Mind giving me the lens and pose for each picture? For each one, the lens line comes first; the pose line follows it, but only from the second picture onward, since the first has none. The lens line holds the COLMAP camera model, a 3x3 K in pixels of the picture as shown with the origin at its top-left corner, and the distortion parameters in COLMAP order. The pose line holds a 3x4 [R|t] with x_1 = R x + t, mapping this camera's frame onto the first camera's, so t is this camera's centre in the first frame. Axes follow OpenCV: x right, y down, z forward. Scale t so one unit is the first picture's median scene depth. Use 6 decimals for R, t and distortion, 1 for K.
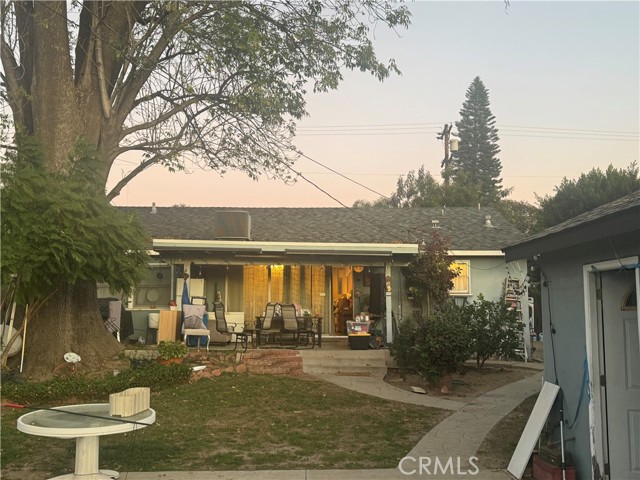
lens RADIAL K [[657.6, 0, 320.1], [0, 657.6, 246.9], [0, 0, 1]] dist [0.072098, 0.000000]
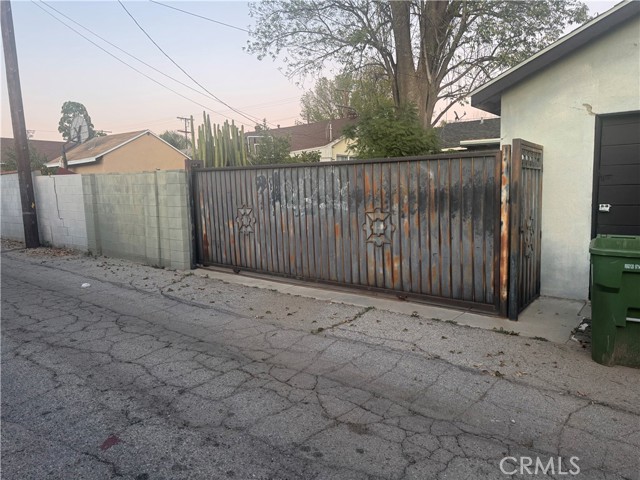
lens RADIAL K [[447.0, 0, 323.7], [0, 447.0, 244.7], [0, 0, 1]] dist [0.070146, -0.088780]
pose [[0.762179, 0.056902, -0.644861, 0.331157], [0.084115, 0.978980, 0.185802, 0.006105], [0.641878, -0.195857, 0.741372, -0.324451]]
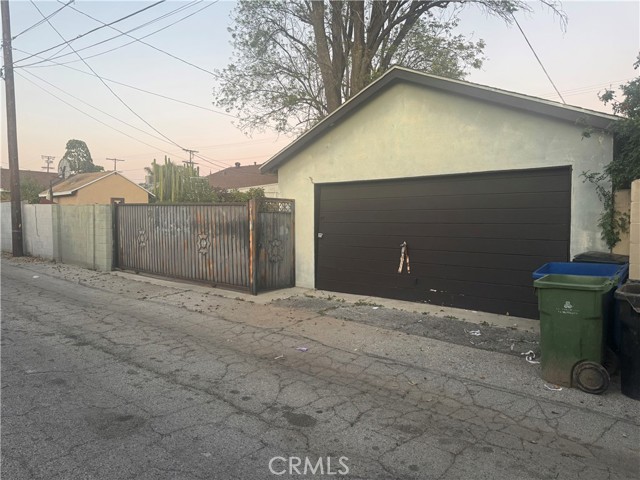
lens RADIAL K [[447.0, 0, 324.0], [0, 447.0, 241.4], [0, 0, 1]] dist [0.070146, -0.088780]
pose [[0.743132, 0.032306, -0.668364, 0.702381], [0.058426, 0.991886, 0.112905, 0.000929], [0.666589, -0.122954, 0.735215, -0.367093]]
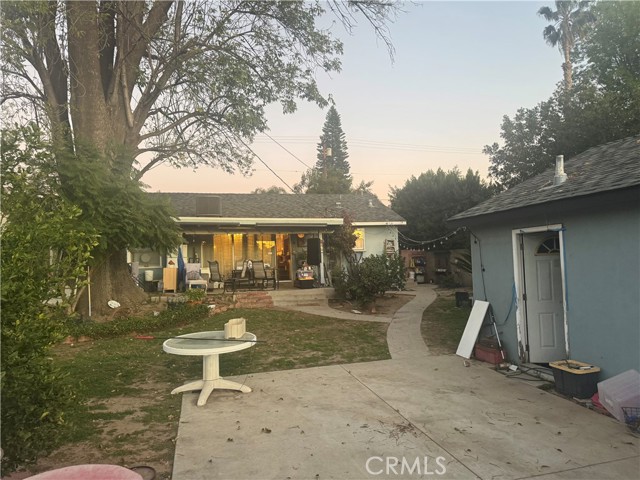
lens RADIAL K [[447.0, 0, 324.2], [0, 447.0, 245.2], [0, 0, 1]] dist [0.070146, -0.088780]
pose [[0.971802, -0.025401, 0.234427, -0.145951], [0.012224, 0.998271, 0.057492, -0.002151], [-0.235482, -0.053005, 0.970432, 0.002774]]
